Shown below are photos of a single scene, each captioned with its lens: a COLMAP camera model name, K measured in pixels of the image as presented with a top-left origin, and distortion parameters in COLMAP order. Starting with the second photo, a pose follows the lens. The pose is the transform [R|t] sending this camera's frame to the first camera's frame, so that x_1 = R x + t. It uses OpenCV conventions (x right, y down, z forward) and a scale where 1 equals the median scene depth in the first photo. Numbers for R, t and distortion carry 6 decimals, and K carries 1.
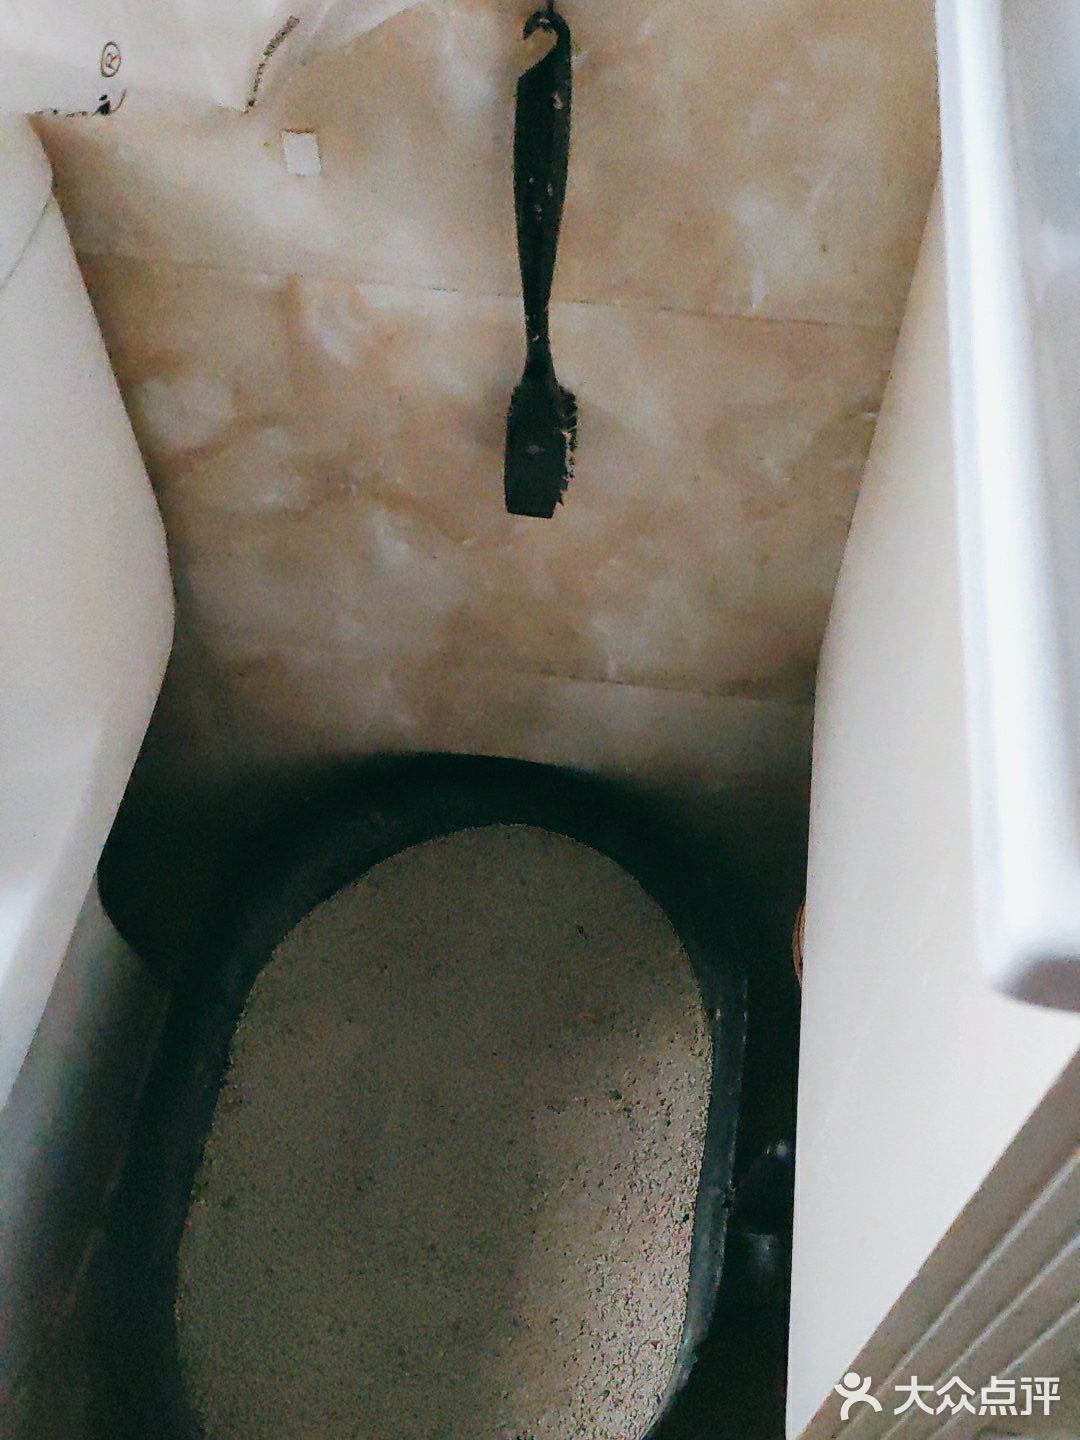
lens RADIAL K [[1541.5, 0, 518.6], [0, 1541.5, 720.5], [0, 0, 1]] dist [0.058323, 0.031727]
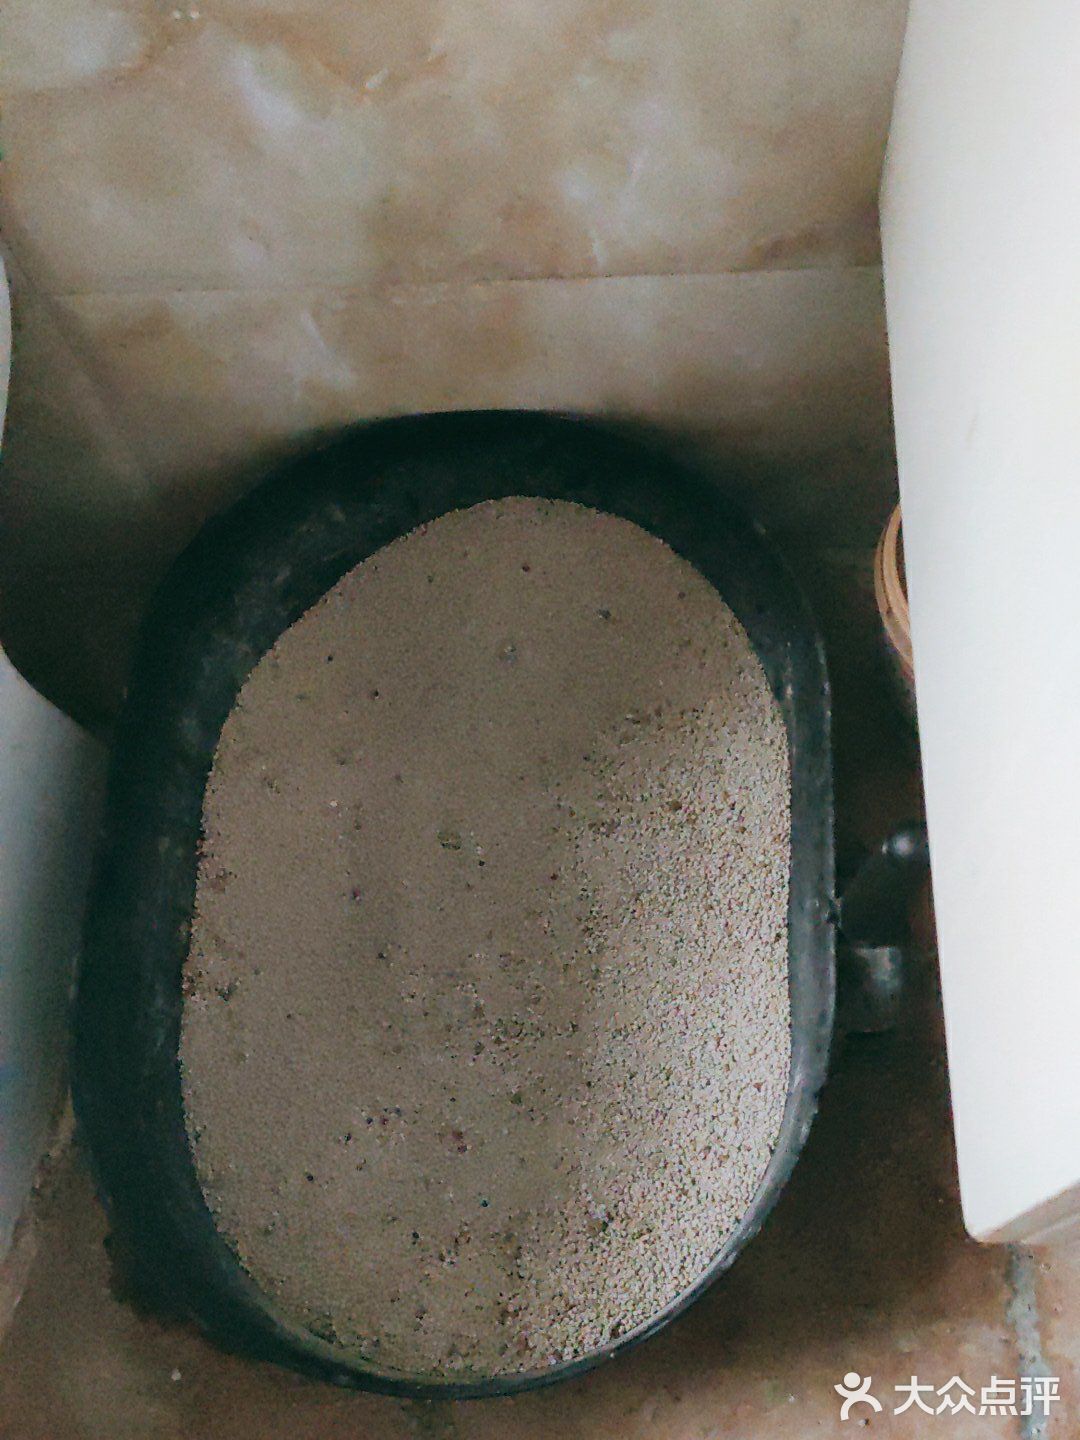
lens RADIAL K [[1541.5, 0, 518.6], [0, 1541.5, 720.5], [0, 0, 1]] dist [0.058323, 0.031727]
pose [[0.989870, -0.138570, -0.030906, 0.013413], [0.141786, 0.976050, 0.164995, 0.054507], [0.007302, -0.167706, 0.985810, 0.213438]]
